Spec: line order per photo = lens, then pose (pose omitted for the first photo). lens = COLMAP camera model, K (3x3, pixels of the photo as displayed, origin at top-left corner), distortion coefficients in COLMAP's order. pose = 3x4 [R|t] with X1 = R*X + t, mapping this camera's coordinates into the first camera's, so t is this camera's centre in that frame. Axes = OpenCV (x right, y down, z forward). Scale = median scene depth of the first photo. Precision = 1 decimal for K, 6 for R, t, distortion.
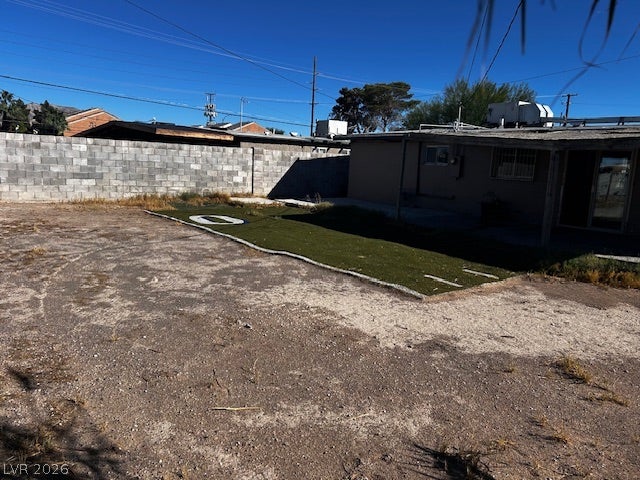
lens RADIAL K [[482.7, 0, 322.3], [0, 482.7, 233.8], [0, 0, 1]] dist [0.057147, -0.053339]
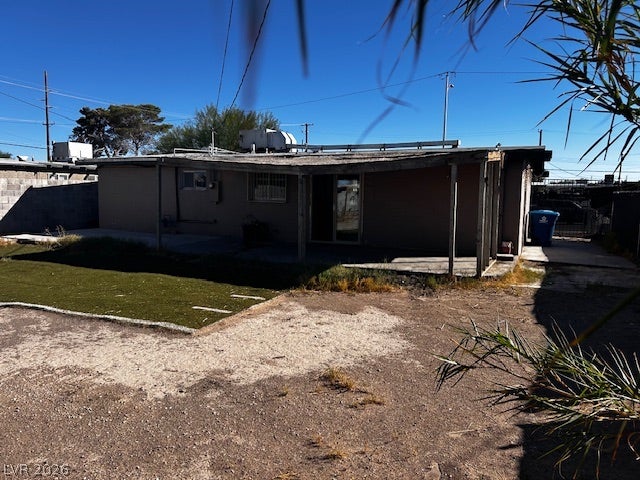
lens RADIAL K [[482.7, 0, 316.1], [0, 482.7, 234.2], [0, 0, 1]] dist [0.057147, -0.053339]
pose [[0.890215, -0.075140, 0.449301, 0.005651], [0.095830, 0.995121, -0.023449, -0.006057], [-0.445347, 0.063932, 0.893073, 0.017712]]
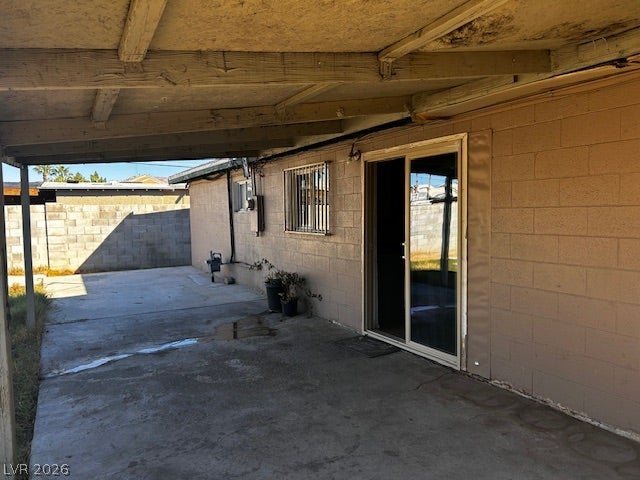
lens RADIAL K [[482.7, 0, 315.4], [0, 482.7, 242.7], [0, 0, 1]] dist [0.057147, -0.053339]
pose [[0.982418, -0.054647, -0.178517, 0.527019], [0.039350, 0.995331, -0.088133, -0.060971], [0.182500, 0.079558, 0.979982, 0.543693]]
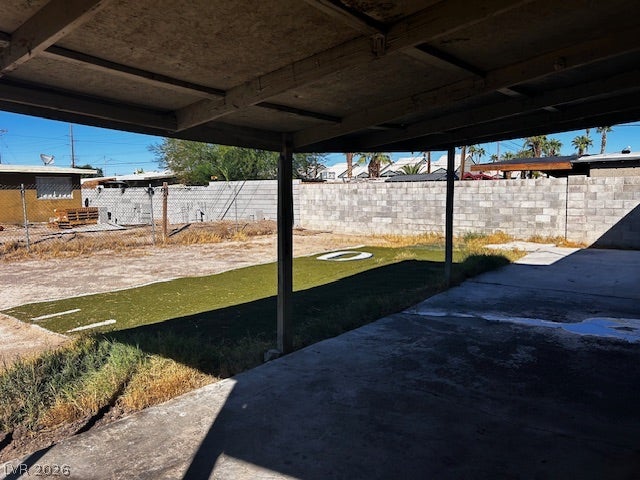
lens RADIAL K [[482.7, 0, 317.2], [0, 482.7, 234.4], [0, 0, 1]] dist [0.057147, -0.053339]
pose [[0.231673, 0.035520, -0.972145, 0.705106], [-0.121810, 0.992527, 0.007236, -0.071031], [0.965137, 0.116740, 0.234268, 0.674003]]
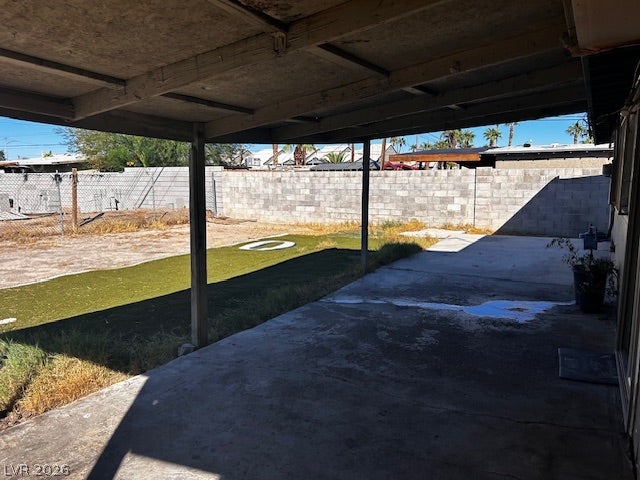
lens RADIAL K [[482.7, 0, 317.0], [0, 482.7, 236.7], [0, 0, 1]] dist [0.057147, -0.053339]
pose [[0.374627, 0.063426, -0.925004, 0.711035], [-0.116844, 0.992933, 0.020763, -0.075916], [0.919784, 0.100302, 0.379391, 0.681381]]
